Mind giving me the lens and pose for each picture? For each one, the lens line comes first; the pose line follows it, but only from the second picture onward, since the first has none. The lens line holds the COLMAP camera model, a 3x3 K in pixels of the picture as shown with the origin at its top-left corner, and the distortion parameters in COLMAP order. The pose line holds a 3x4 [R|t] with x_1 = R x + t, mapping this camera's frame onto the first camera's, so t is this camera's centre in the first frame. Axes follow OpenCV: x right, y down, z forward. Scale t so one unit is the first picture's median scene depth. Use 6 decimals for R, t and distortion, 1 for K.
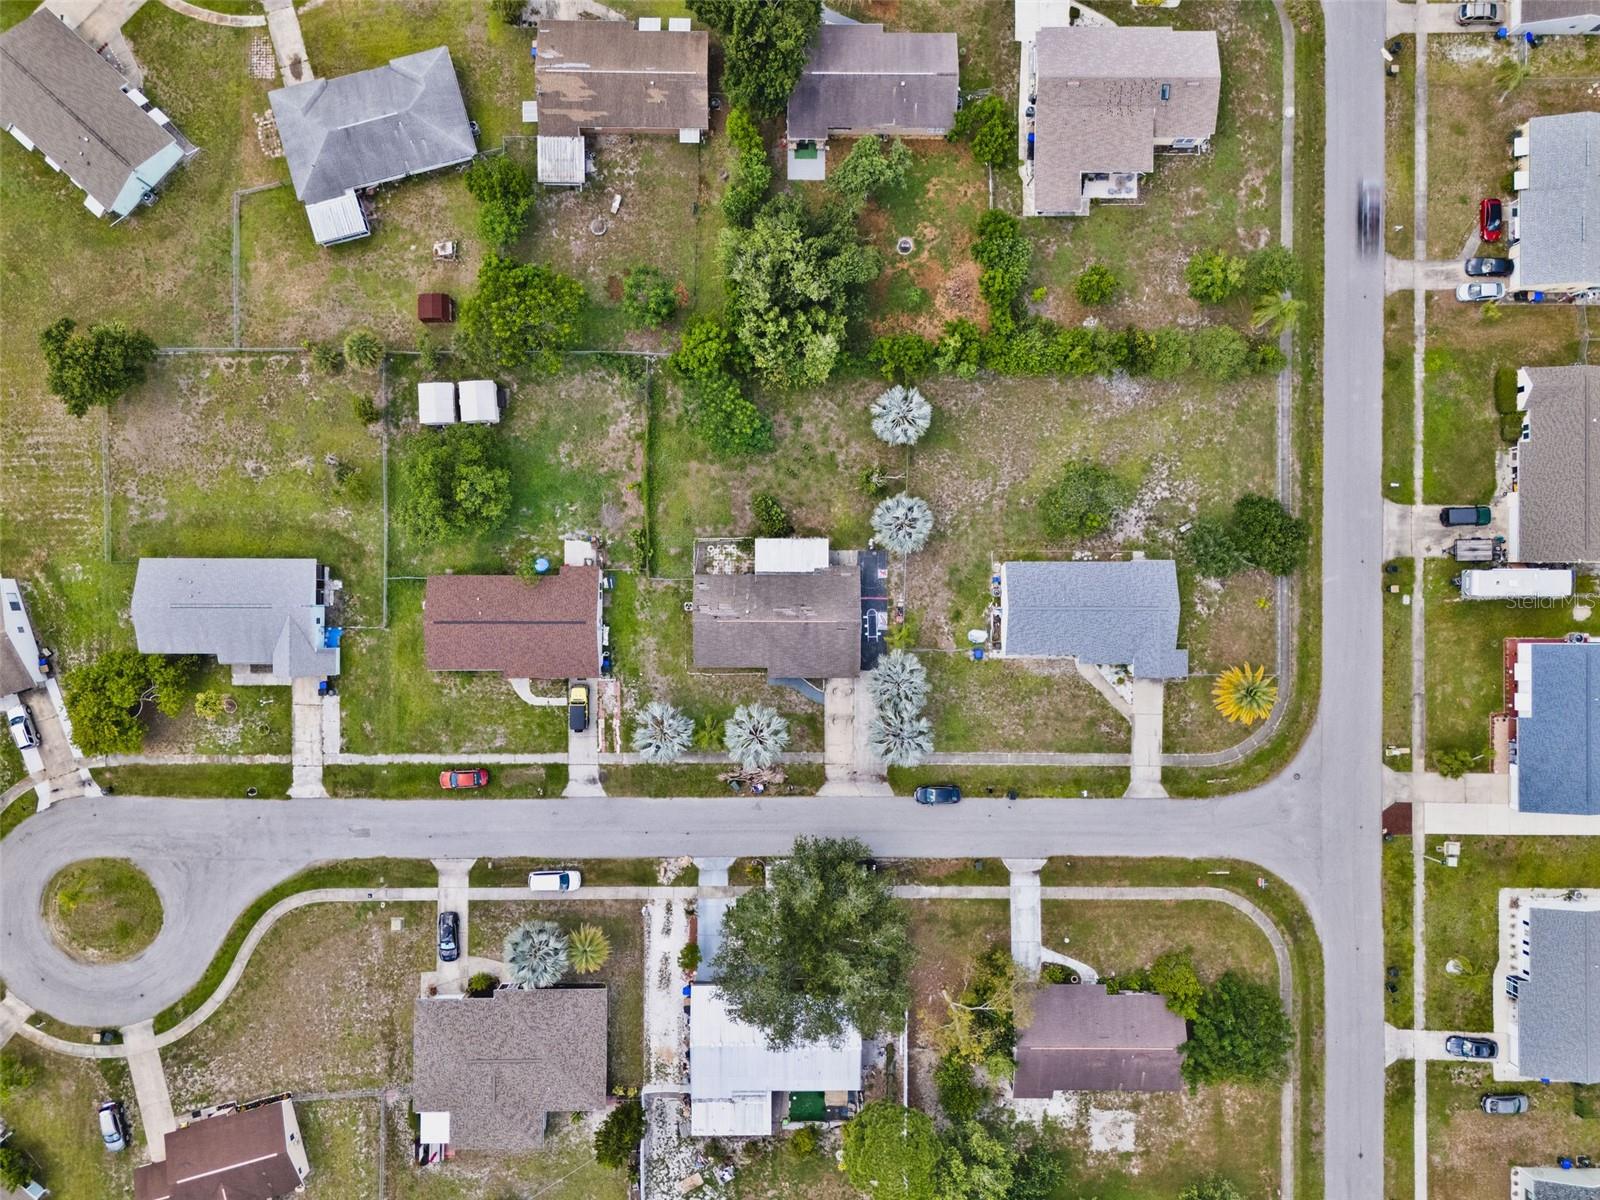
lens RADIAL K [[1200.3, 0, 800.0], [0, 1200.3, 600.0], [0, 0, 1]] dist [0.060462, -0.048893]
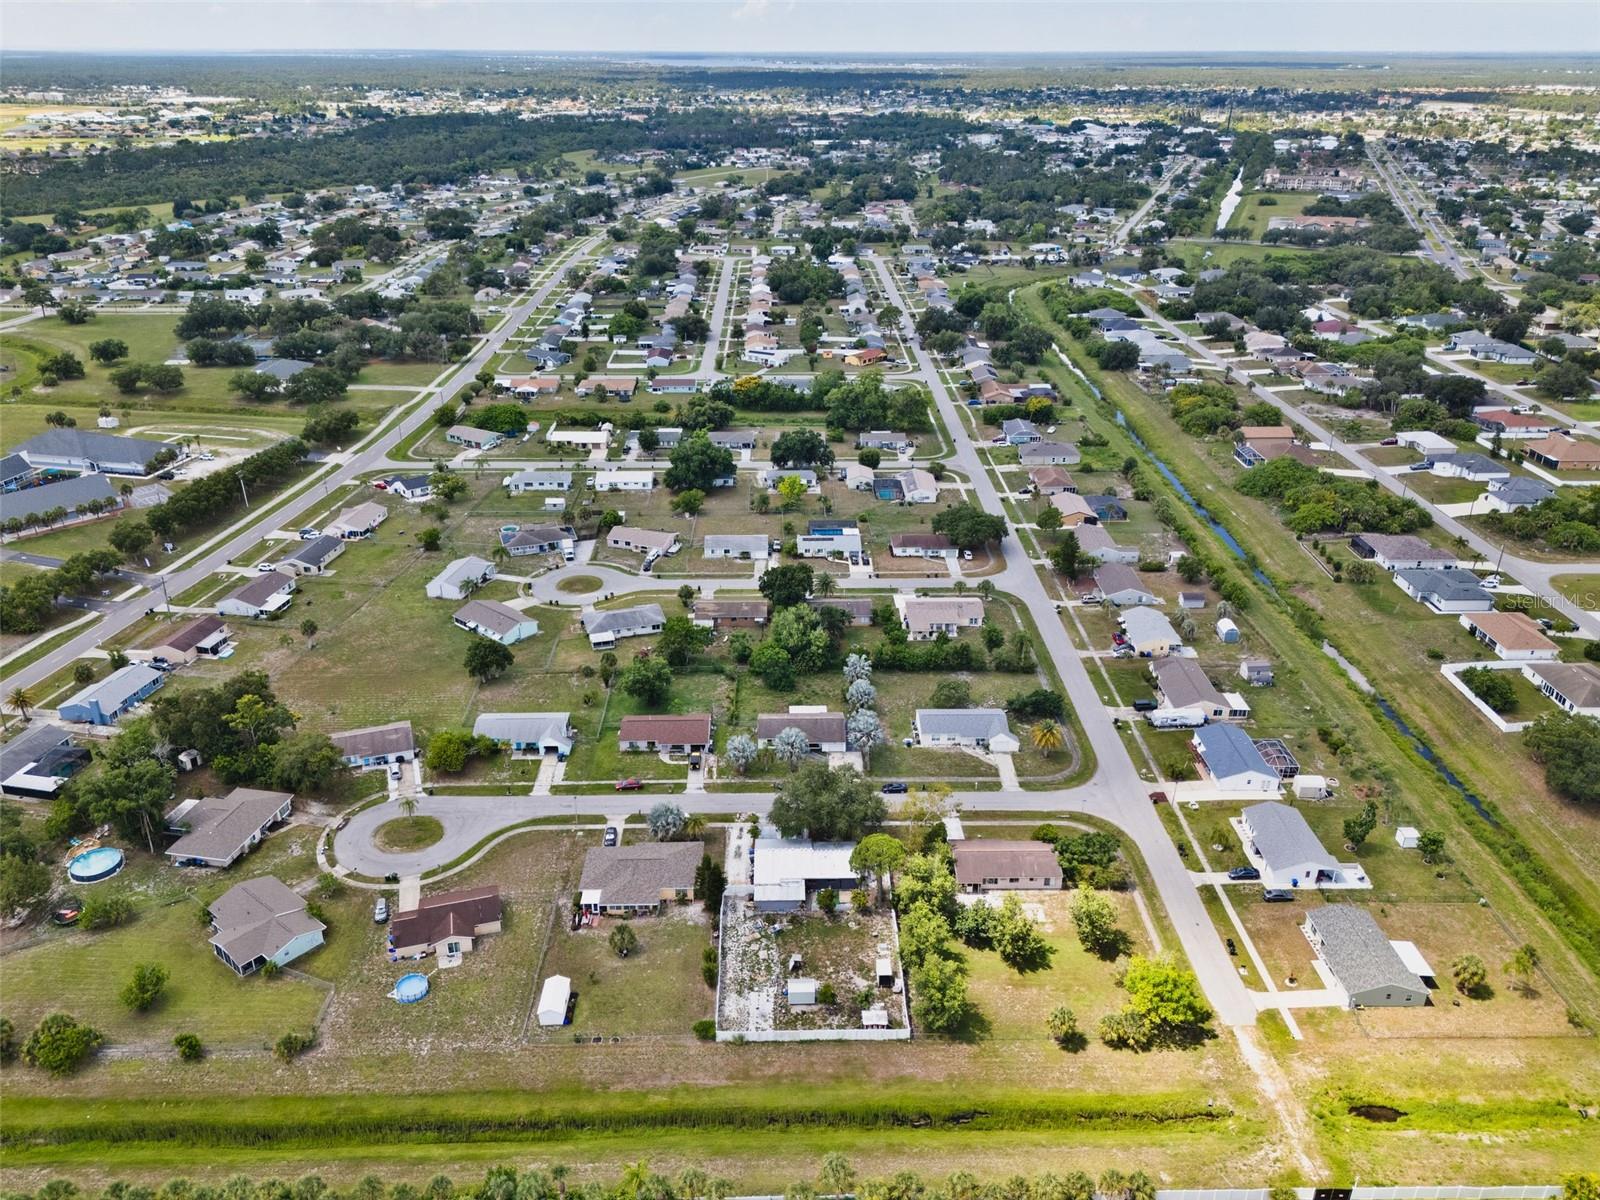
lens RADIAL K [[1200.3, 0, 800.0], [0, 1200.3, 600.0], [0, 0, 1]] dist [0.060462, -0.048893]
pose [[0.999641, -0.022091, 0.015141, -0.045141], [0.023052, 0.421868, -0.906364, 1.653439], [0.013635, 0.906388, 0.422226, -0.000085]]
